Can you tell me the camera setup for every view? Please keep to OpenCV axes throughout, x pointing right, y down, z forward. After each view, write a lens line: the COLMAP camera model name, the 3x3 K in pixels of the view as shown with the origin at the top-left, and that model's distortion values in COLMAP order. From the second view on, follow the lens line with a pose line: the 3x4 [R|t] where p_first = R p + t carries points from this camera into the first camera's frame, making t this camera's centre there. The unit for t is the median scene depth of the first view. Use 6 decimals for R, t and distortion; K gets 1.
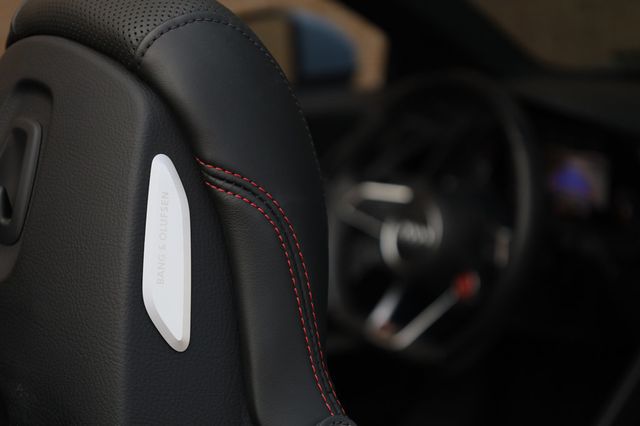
lens RADIAL K [[1601.7, 0, 320.7], [0, 1601.7, 213.3], [0, 0, 1]] dist [0.204493, 0.000000]
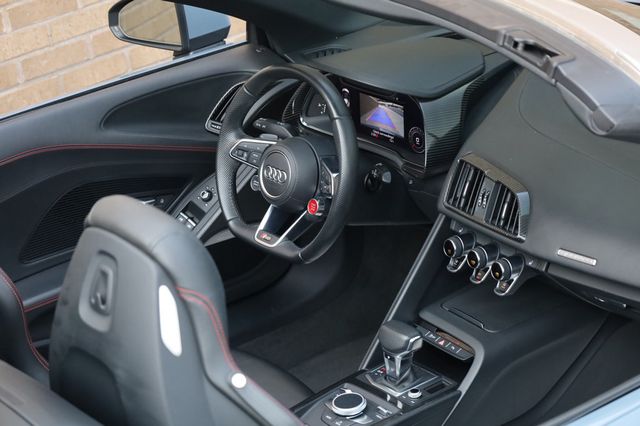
lens RADIAL K [[1882.0, 0, 319.4], [0, 1882.0, 213.2], [0, 0, 1]] dist [-0.024714, 0.000000]
pose [[0.992960, -0.108249, 0.048089, 0.021772], [0.099256, 0.981960, 0.160945, -0.628132], [-0.064644, -0.155039, 0.985791, -2.074883]]
